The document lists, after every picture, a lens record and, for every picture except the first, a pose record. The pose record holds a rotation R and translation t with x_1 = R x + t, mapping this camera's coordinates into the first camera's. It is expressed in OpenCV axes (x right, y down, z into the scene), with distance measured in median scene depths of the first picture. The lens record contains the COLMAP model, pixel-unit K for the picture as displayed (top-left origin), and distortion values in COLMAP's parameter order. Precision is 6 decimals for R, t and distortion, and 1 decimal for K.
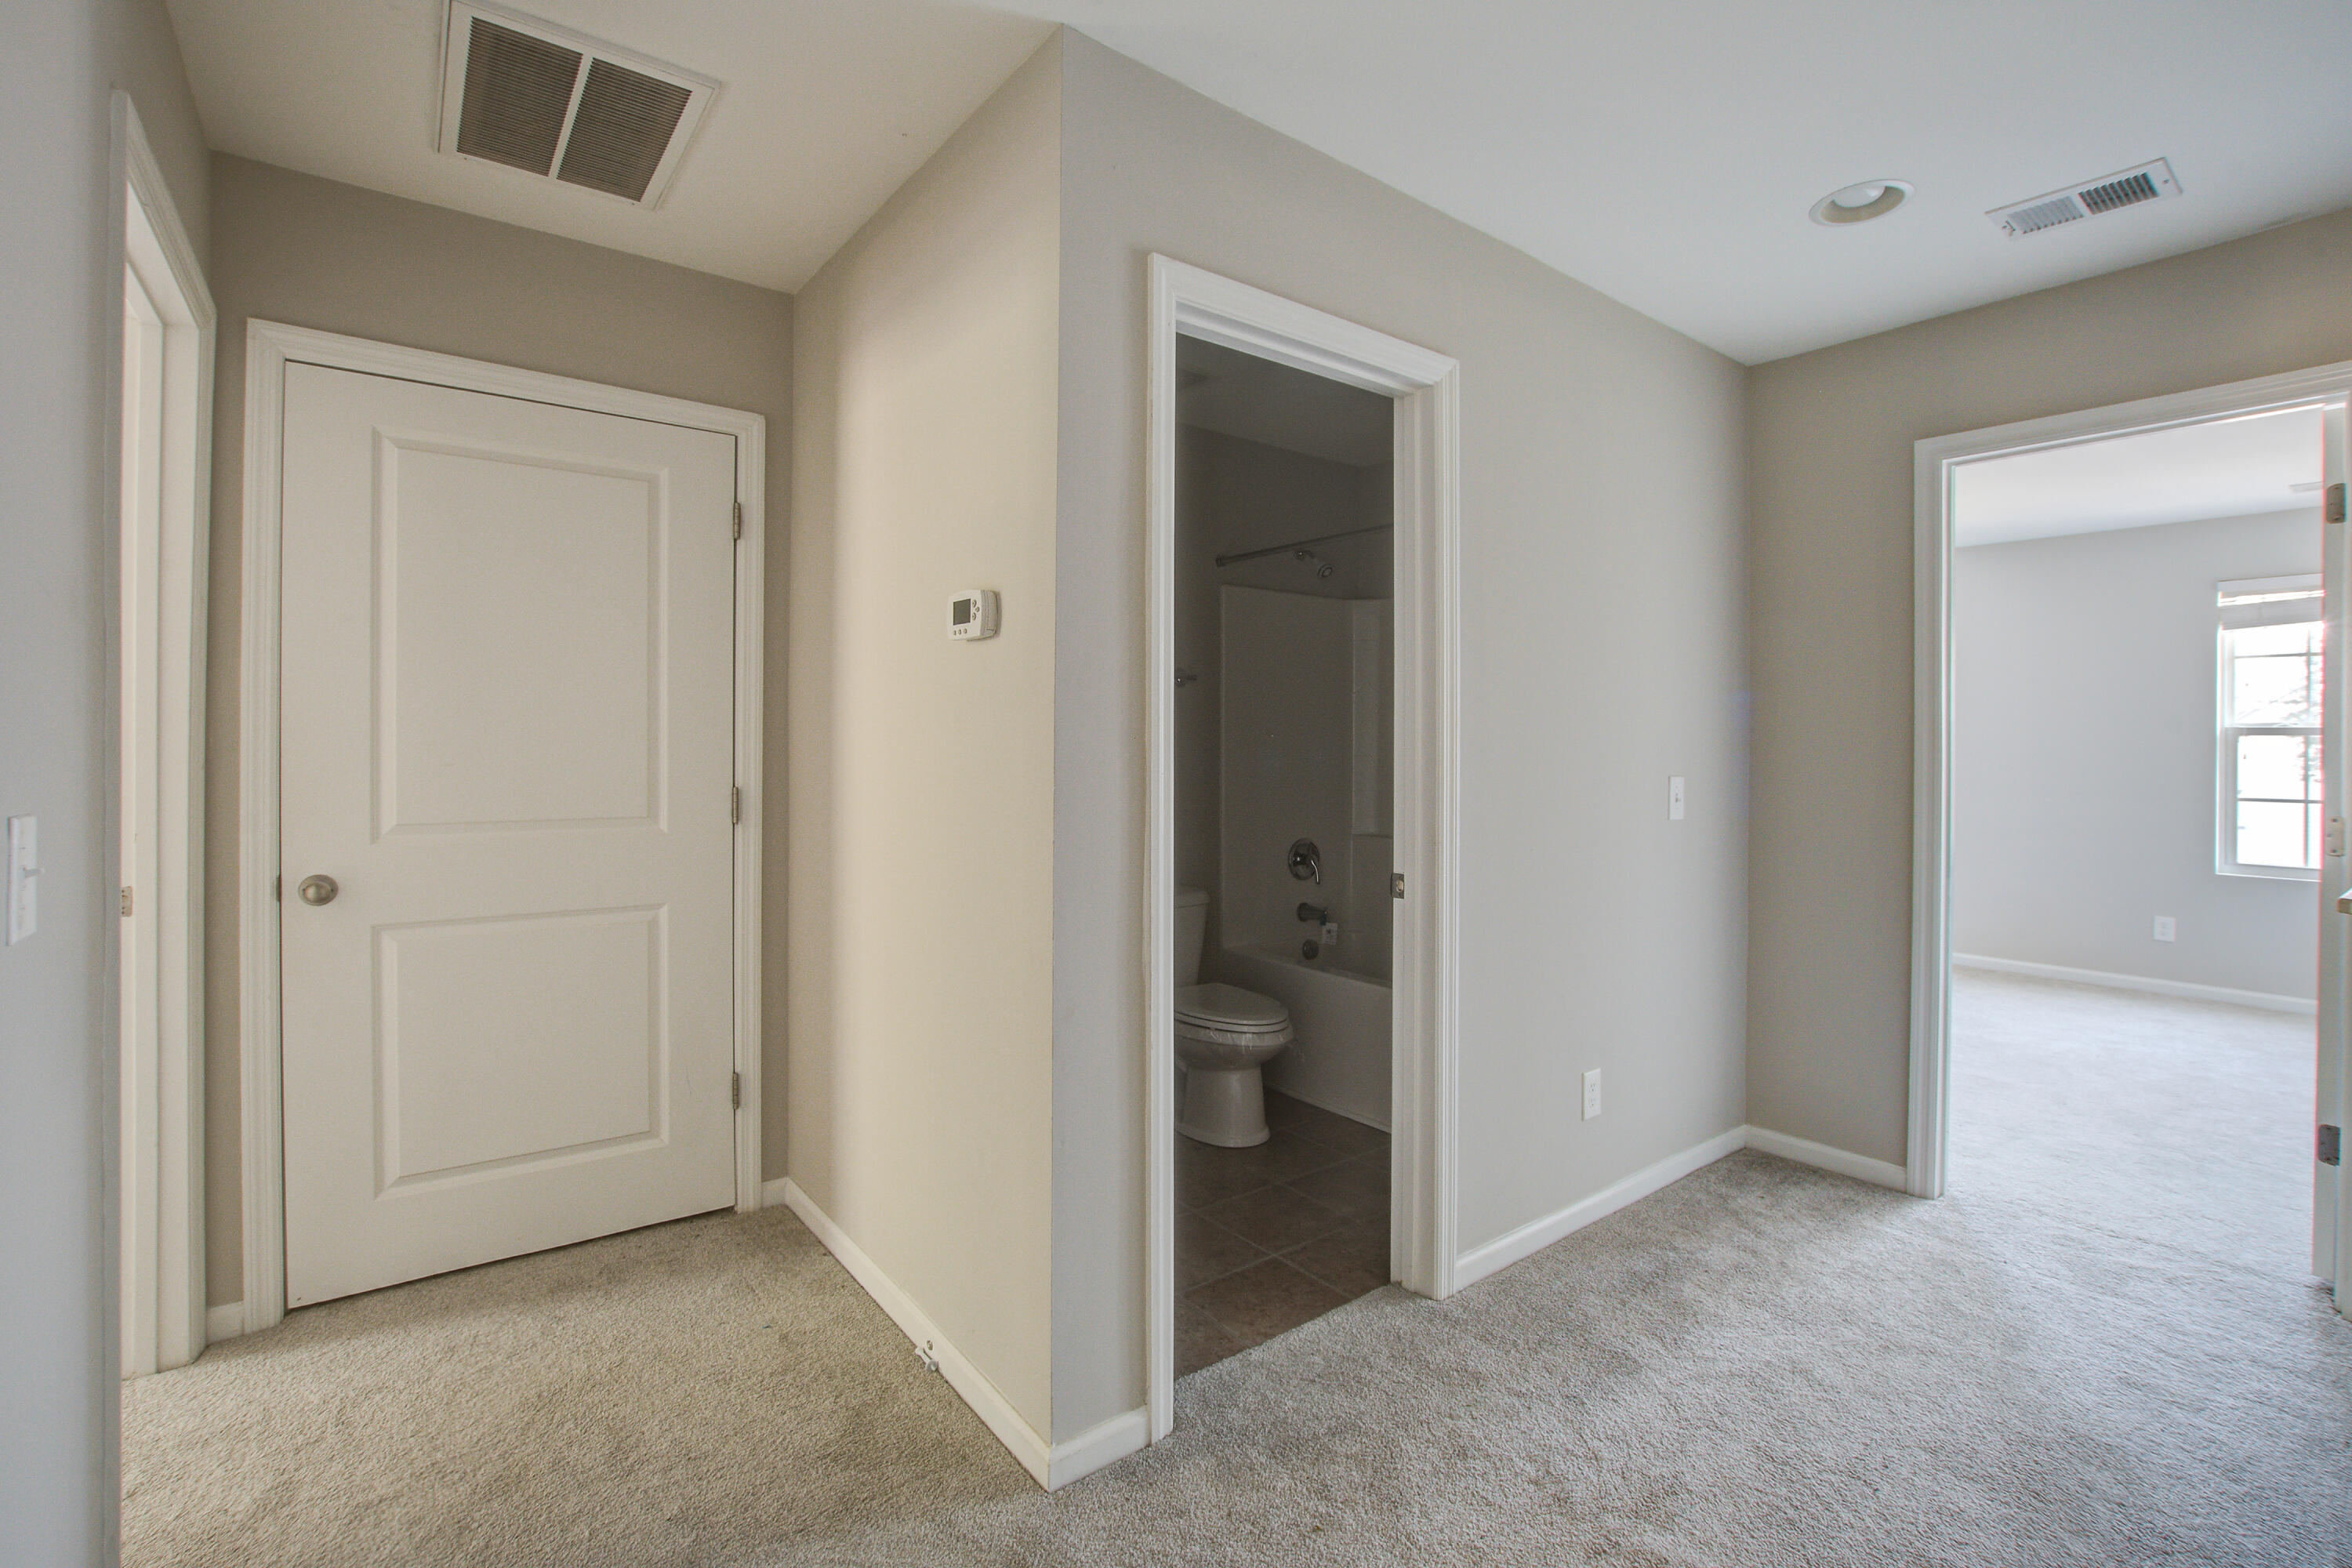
lens RADIAL K [[1031.1, 0, 1182.8], [0, 1031.1, 759.0], [0, 0, 1]] dist [-0.028310, -0.000061]
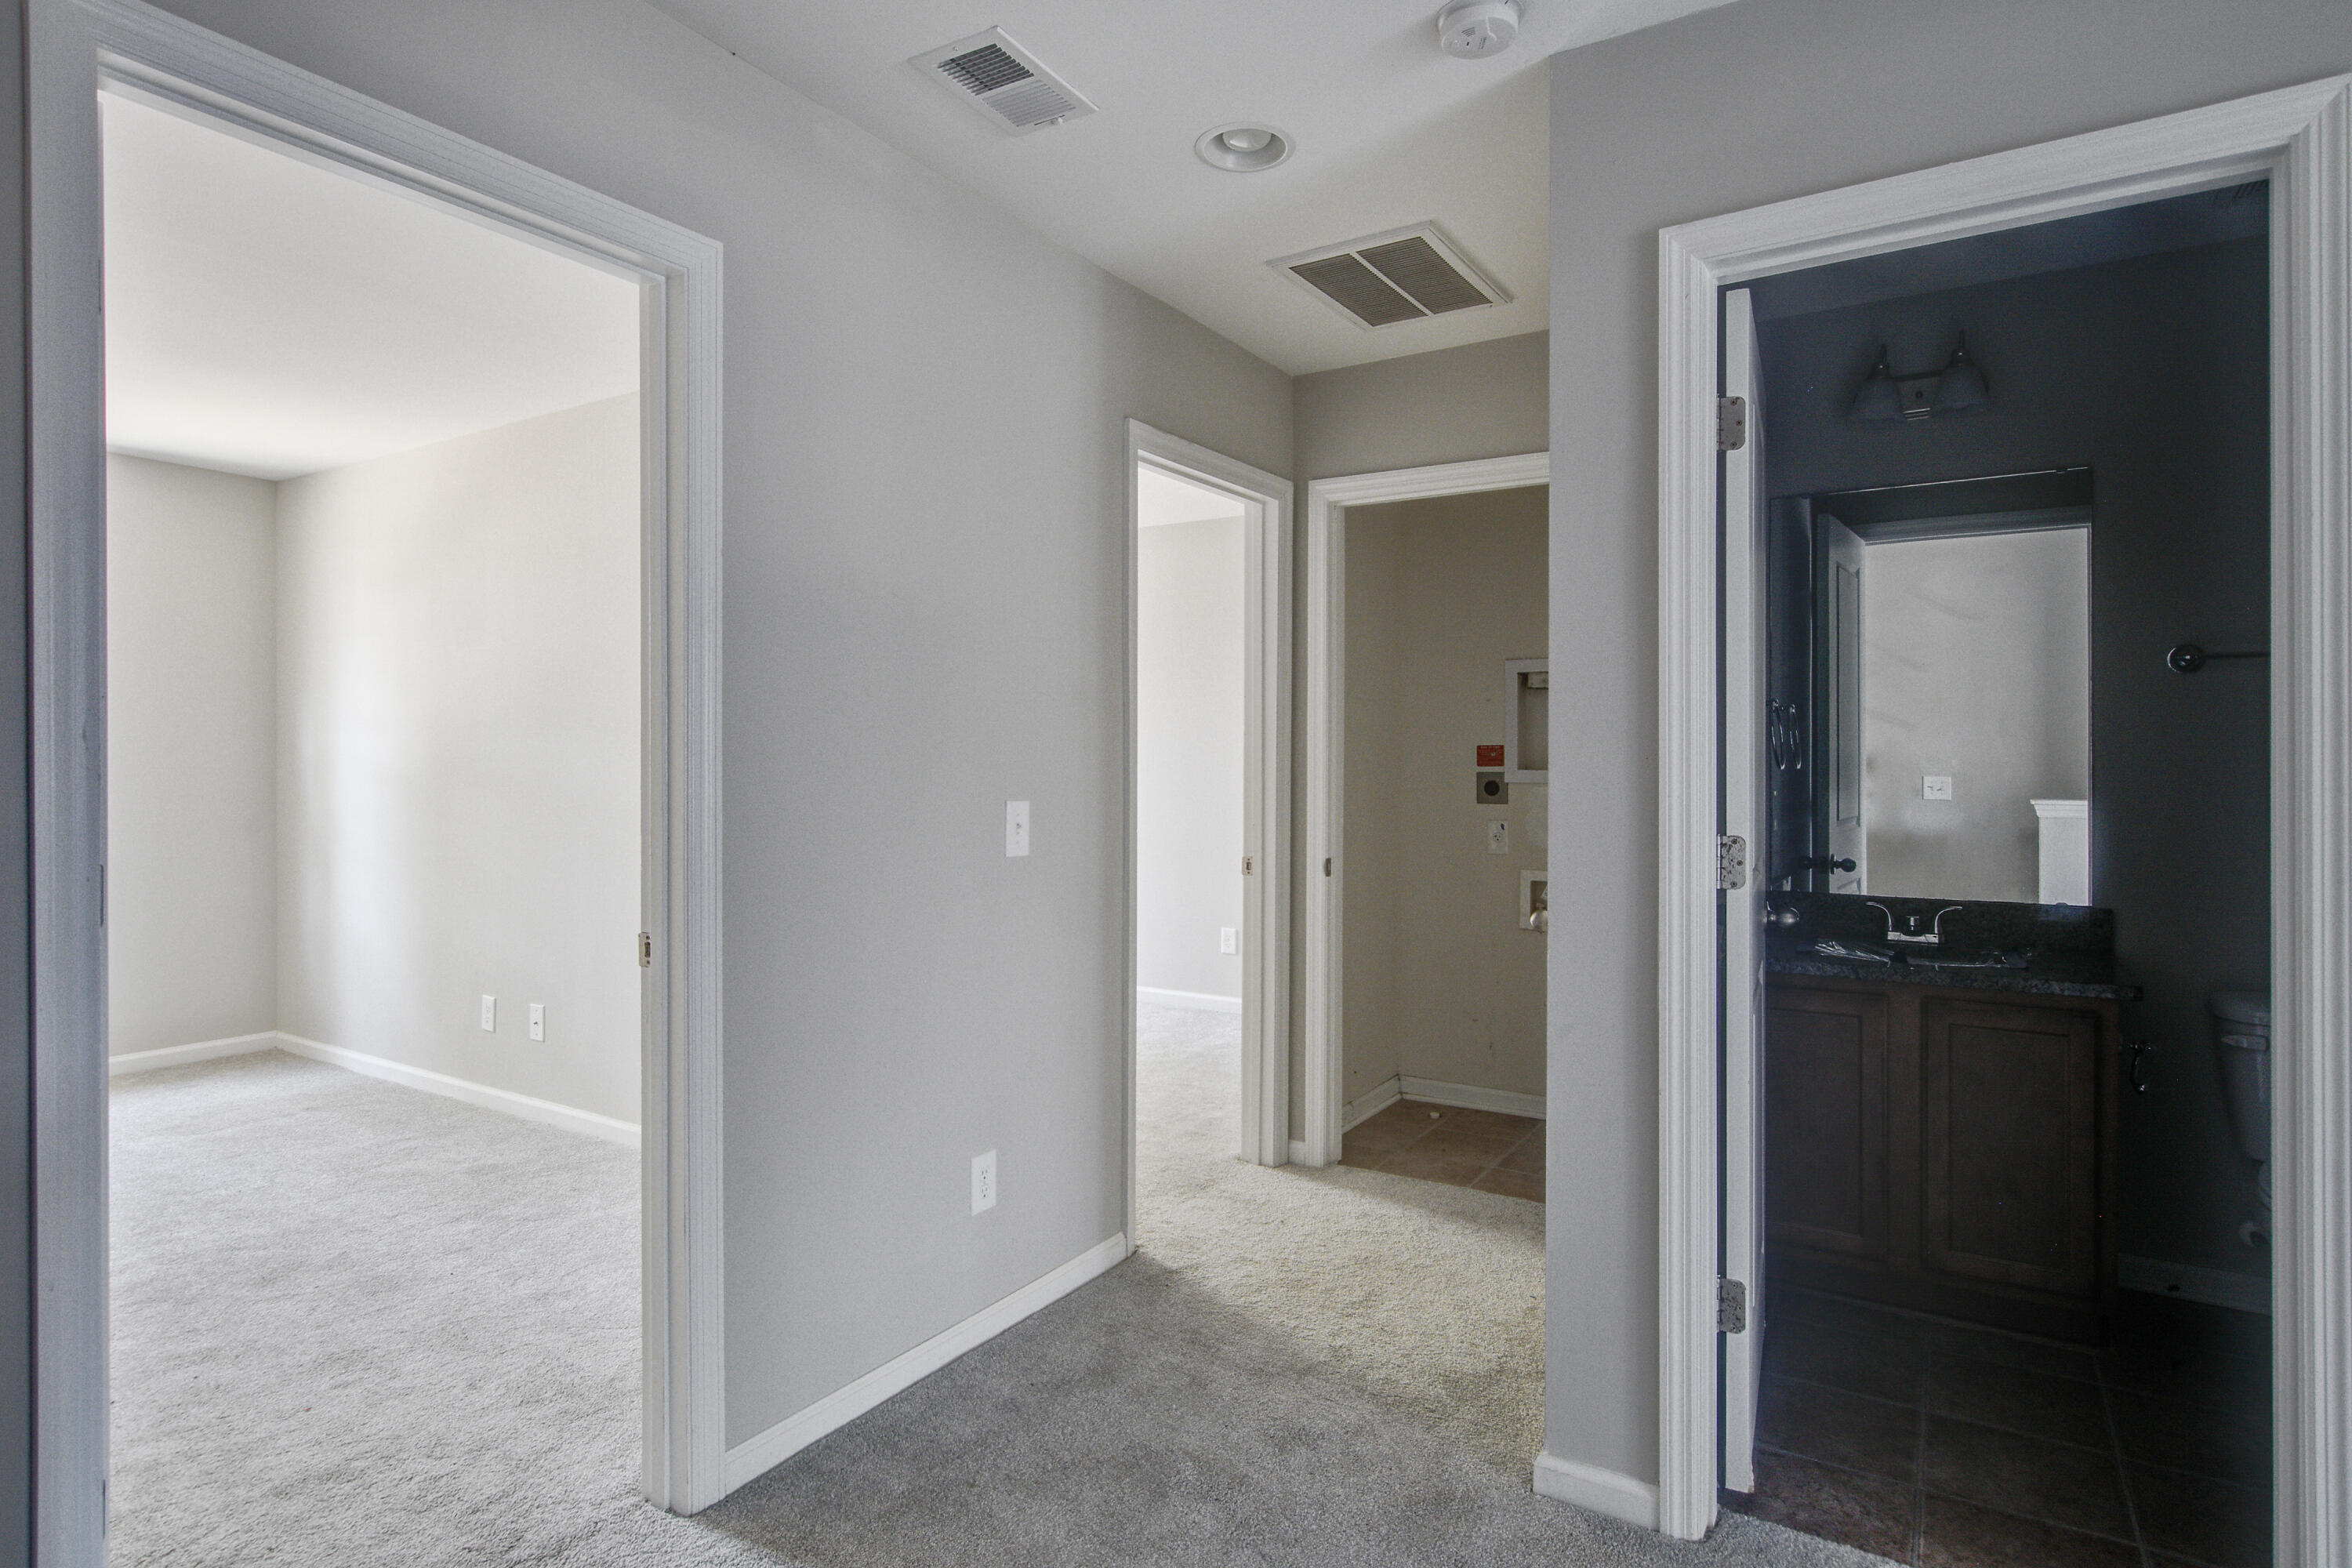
lens RADIAL K [[1254.0, 0, 1176.0], [0, 1254.0, 784.0], [0, 0, 1]] dist [-0.001093, -0.000417]
pose [[0.342544, 0.007015, -0.939475, 0.785783], [-0.003307, 0.999975, 0.006262, -0.003419], [0.939496, 0.000962, 0.342559, 0.185111]]
